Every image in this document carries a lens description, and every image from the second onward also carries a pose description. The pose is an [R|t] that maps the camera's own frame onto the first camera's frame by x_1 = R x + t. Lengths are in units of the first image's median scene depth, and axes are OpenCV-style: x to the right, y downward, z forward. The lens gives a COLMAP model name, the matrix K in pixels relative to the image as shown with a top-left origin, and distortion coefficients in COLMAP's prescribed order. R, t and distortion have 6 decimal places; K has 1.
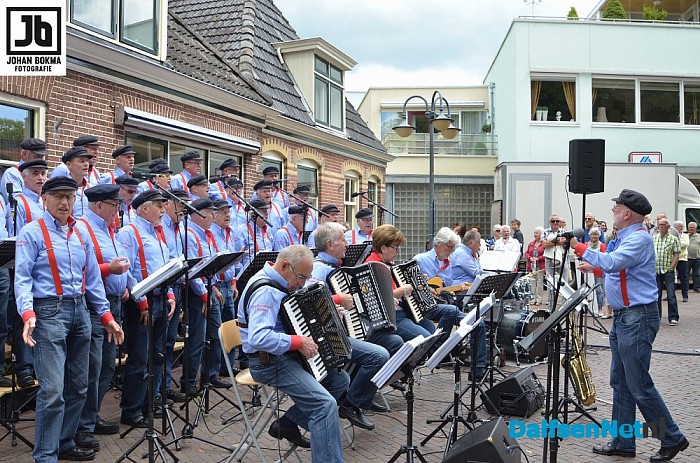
lens RADIAL K [[755.3, 0, 350.0], [0, 755.3, 231.5], [0, 0, 1]] dist [-0.094890, 0.016401]
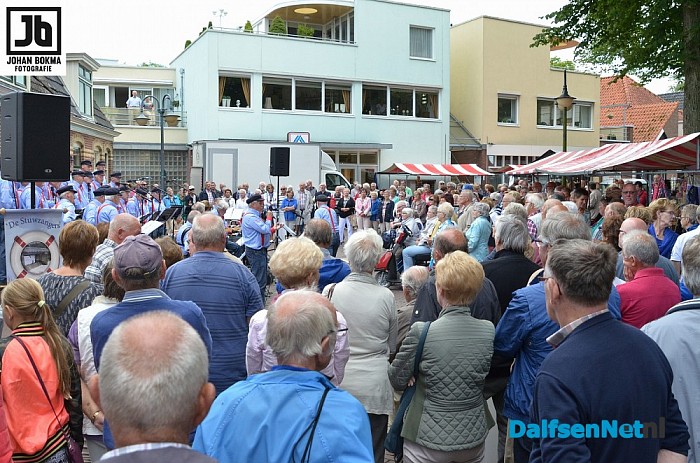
lens RADIAL K [[755.3, 0, 350.0], [0, 755.3, 231.5], [0, 0, 1]] dist [-0.094890, 0.016401]
pose [[0.891642, -0.029156, 0.451801, -0.163248], [-0.004849, 0.997252, 0.073925, -0.024612], [-0.452714, -0.068106, 0.889051, -0.319883]]
